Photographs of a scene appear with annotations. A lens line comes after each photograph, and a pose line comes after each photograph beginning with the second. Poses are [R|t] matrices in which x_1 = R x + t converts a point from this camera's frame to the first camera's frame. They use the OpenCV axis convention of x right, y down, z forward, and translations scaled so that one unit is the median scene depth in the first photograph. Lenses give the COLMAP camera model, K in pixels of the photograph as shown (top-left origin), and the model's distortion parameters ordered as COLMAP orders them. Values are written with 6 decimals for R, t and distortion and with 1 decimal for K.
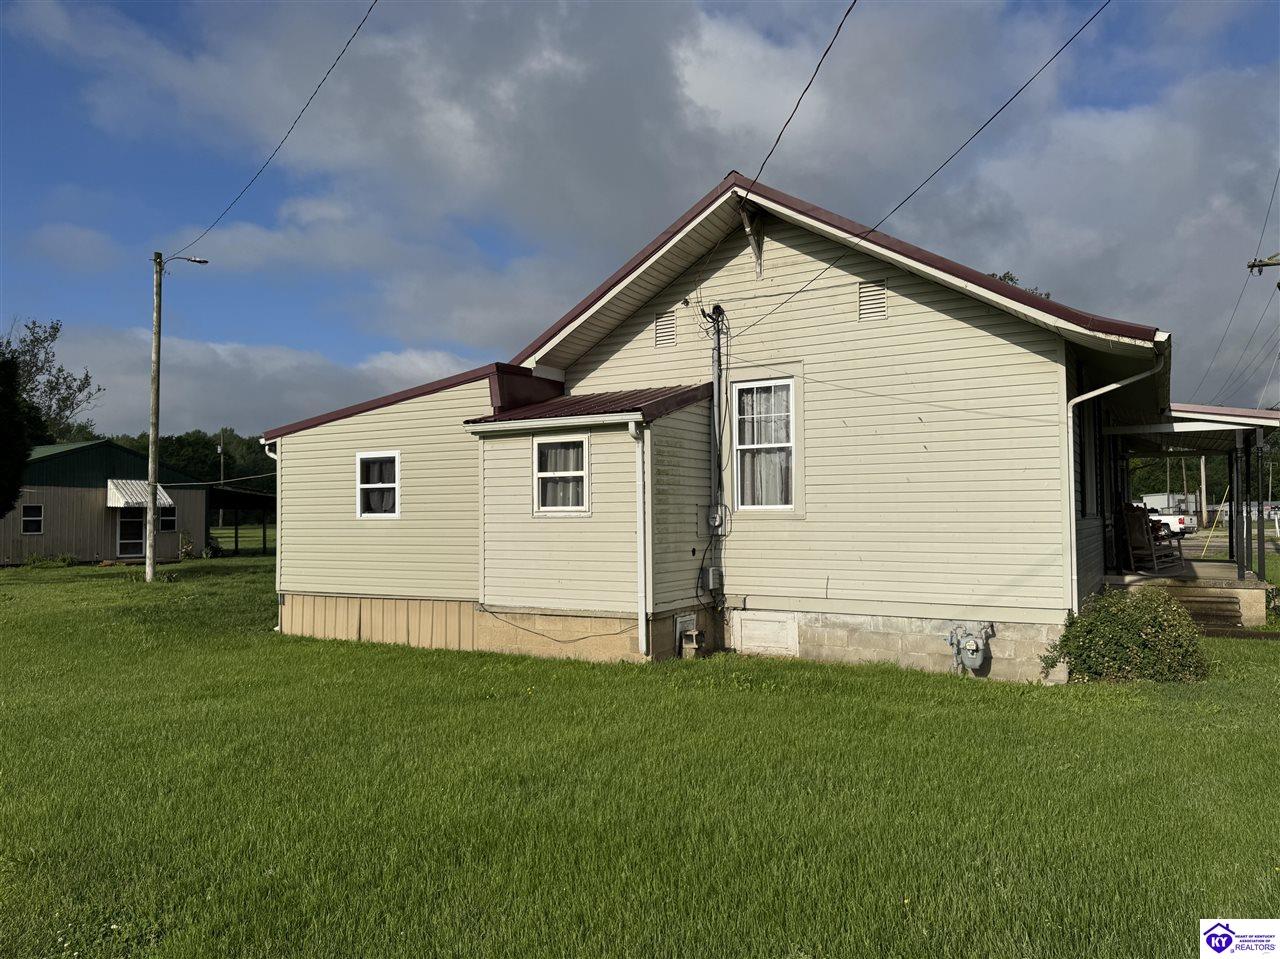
lens RADIAL K [[889.8, 0, 641.3], [0, 889.8, 485.8], [0, 0, 1]] dist [0.116874, -0.160070]
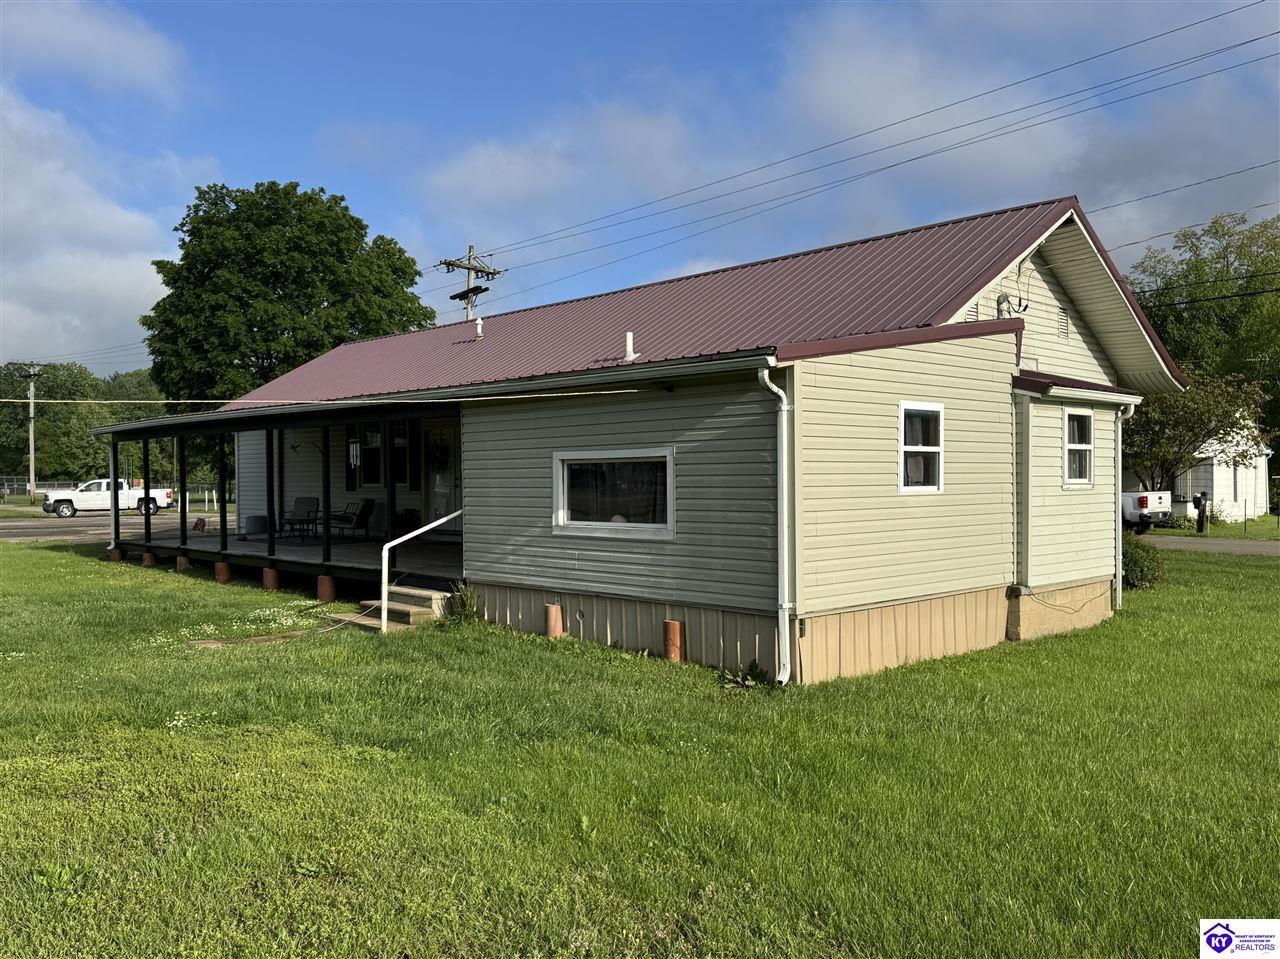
lens RADIAL K [[1068.5, 0, 640.0], [0, 1068.5, 479.5], [0, 0, 1]] dist [0.008917, 0.001996]
pose [[0.282978, 0.004120, 0.959118, -1.304828], [-0.025851, 0.999660, 0.003333, 0.030705], [-0.958778, -0.025737, 0.282988, 1.059585]]
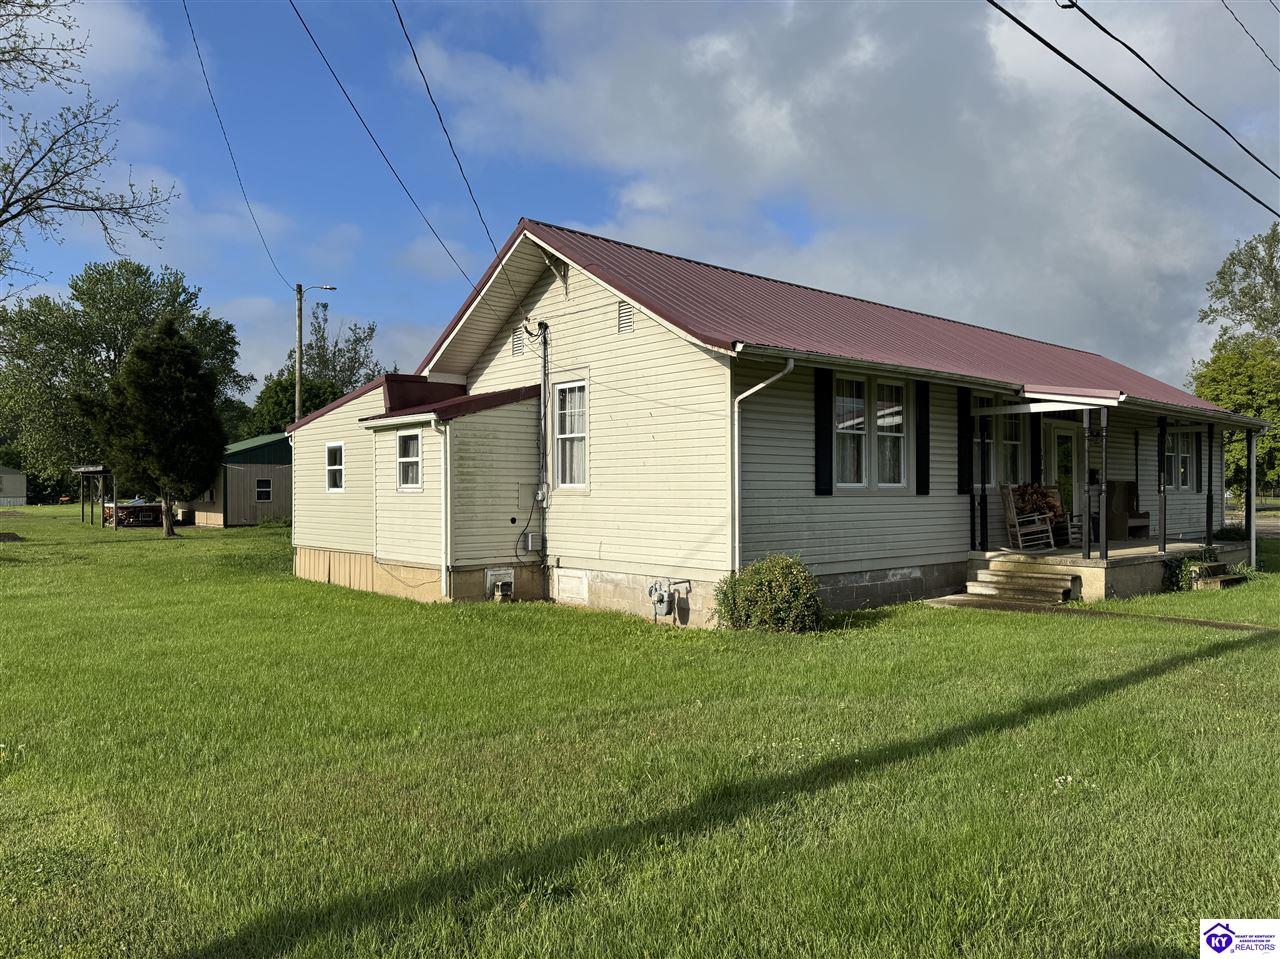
lens RADIAL K [[889.8, 0, 641.3], [0, 889.8, 485.8], [0, 0, 1]] dist [0.116874, -0.160070]
pose [[0.950251, 0.004903, -0.311447, 0.603495], [0.004223, 0.999581, 0.028622, -0.010053], [0.311457, -0.028513, 0.949832, -0.138841]]
